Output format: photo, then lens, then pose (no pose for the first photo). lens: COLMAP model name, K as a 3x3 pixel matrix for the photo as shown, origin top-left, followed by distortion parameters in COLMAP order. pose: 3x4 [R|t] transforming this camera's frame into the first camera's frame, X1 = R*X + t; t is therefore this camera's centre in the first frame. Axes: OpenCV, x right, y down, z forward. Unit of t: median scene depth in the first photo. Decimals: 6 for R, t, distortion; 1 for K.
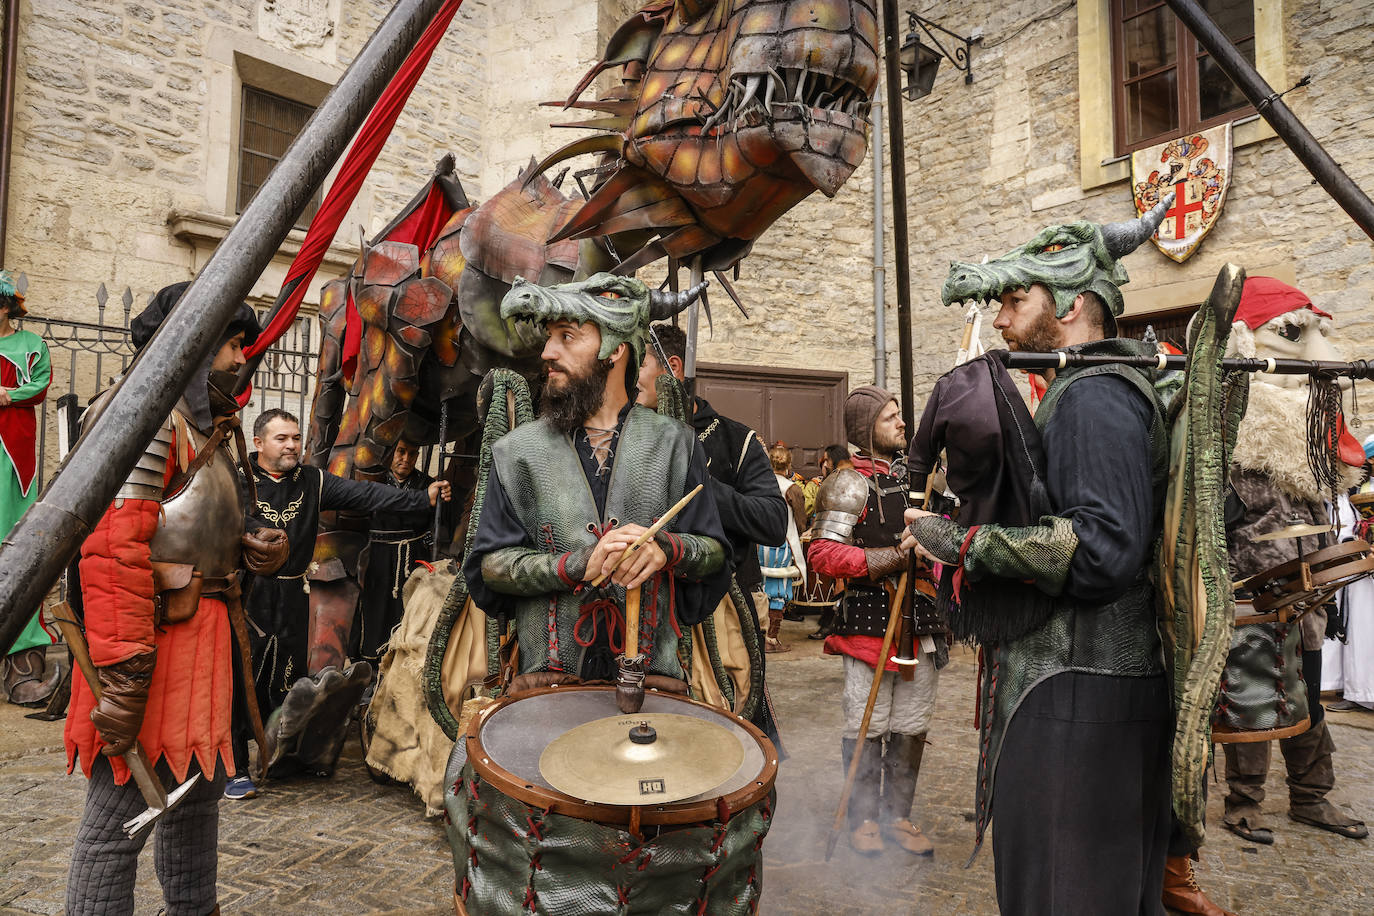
lens RADIAL K [[951.4, 0, 681.0], [0, 951.4, 455.1], [0, 0, 1]] dist [-0.086119, 0.067453]
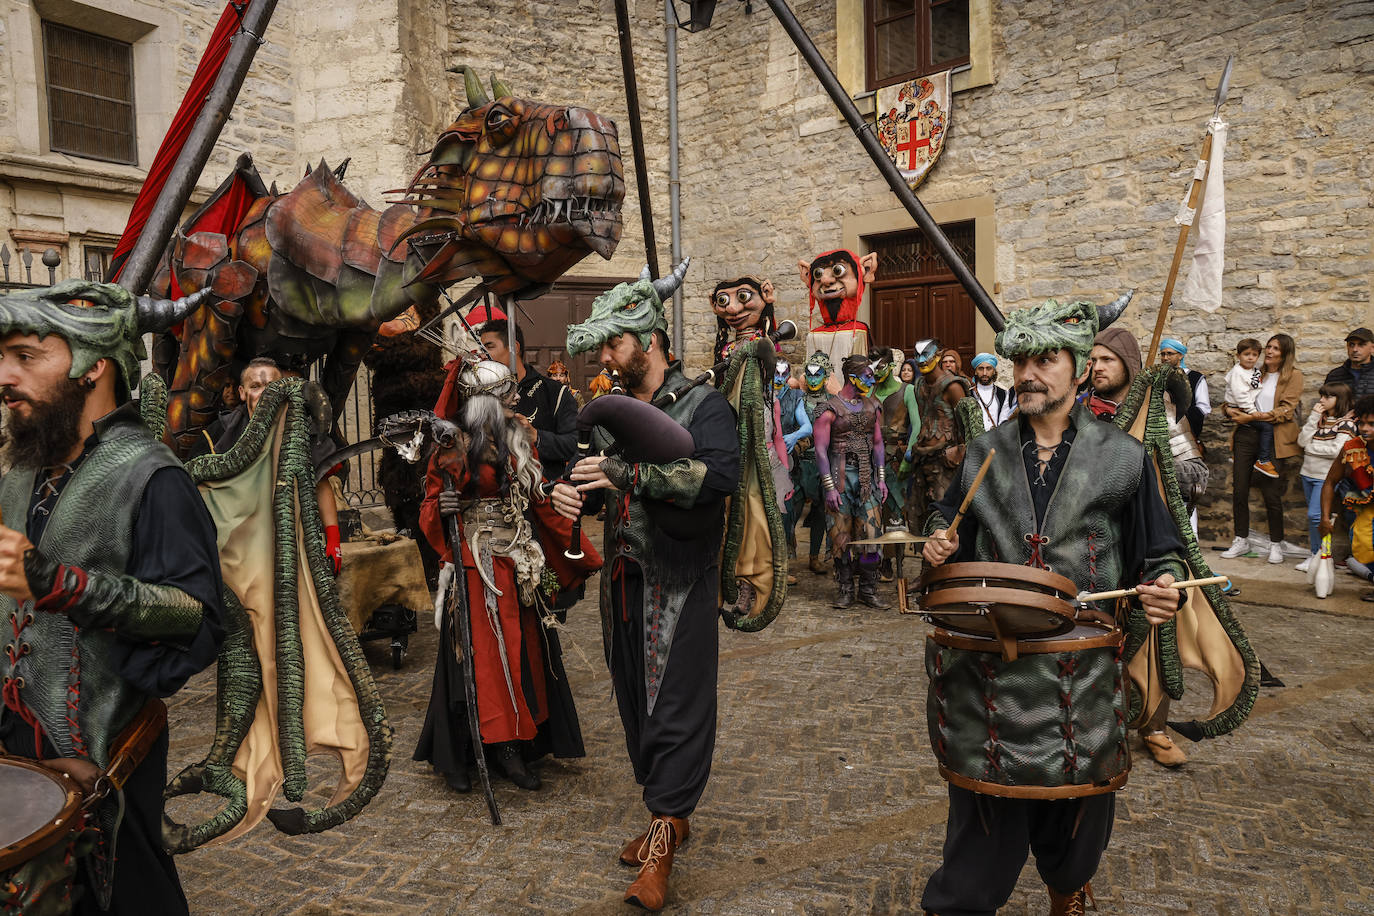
lens RADIAL K [[951.4, 0, 681.0], [0, 951.4, 455.1], [0, 0, 1]] dist [-0.086119, 0.067453]
pose [[0.989377, -0.042743, 0.138944, 0.066358], [0.023407, 0.990165, 0.137931, -0.044958], [-0.143473, -0.133213, 0.980648, -0.168381]]
